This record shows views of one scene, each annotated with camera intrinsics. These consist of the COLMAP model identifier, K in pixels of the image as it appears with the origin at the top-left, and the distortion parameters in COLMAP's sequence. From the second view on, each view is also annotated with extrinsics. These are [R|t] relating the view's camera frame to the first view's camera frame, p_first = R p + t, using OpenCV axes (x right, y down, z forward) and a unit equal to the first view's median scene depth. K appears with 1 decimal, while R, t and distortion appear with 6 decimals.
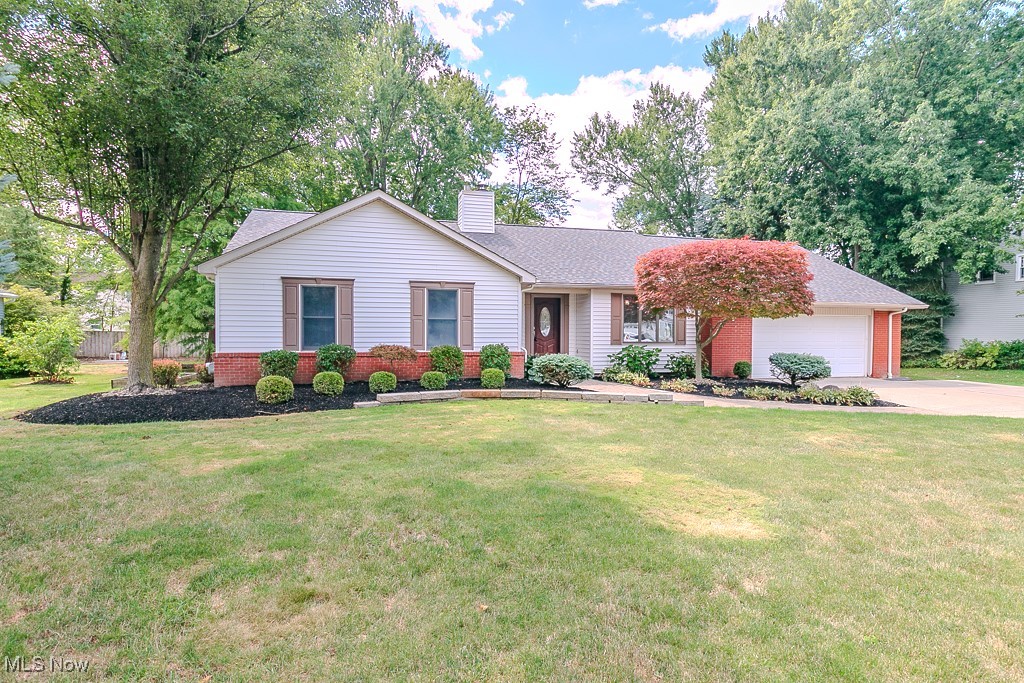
lens RADIAL K [[543.6, 0, 517.7], [0, 543.6, 344.2], [0, 0, 1]] dist [-0.007629, -0.003214]
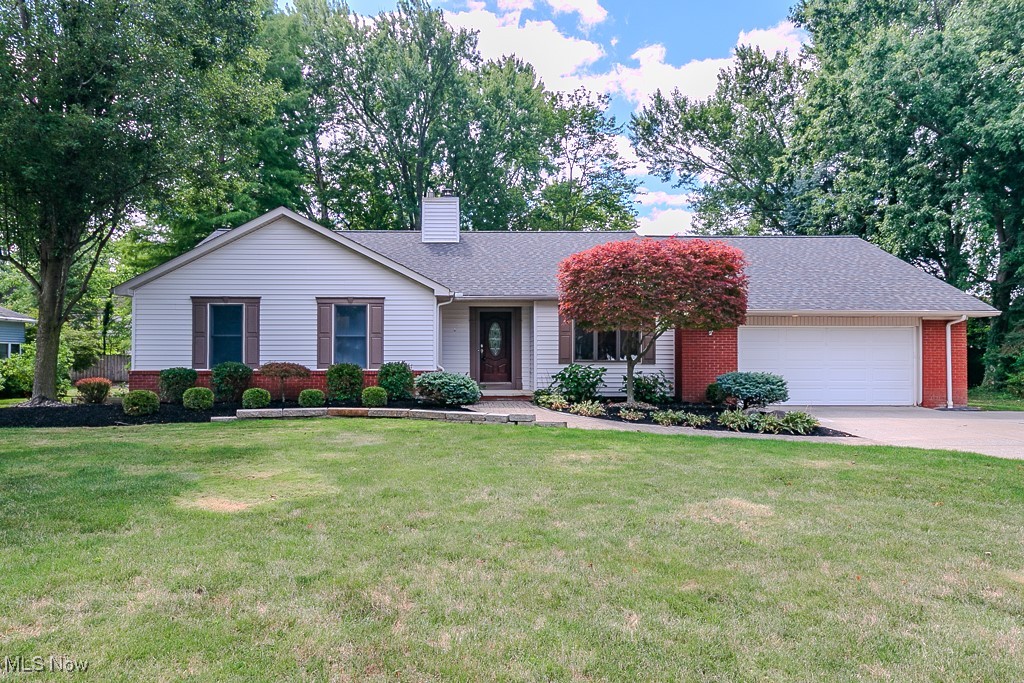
lens RADIAL K [[667.6, 0, 508.5], [0, 667.6, 343.4], [0, 0, 1]] dist [-0.006633, 0.010182]
pose [[0.973059, -0.010443, -0.230318, 0.340025], [0.000104, 0.998993, -0.044858, 0.016242], [0.230554, 0.043625, 0.972081, -0.063889]]
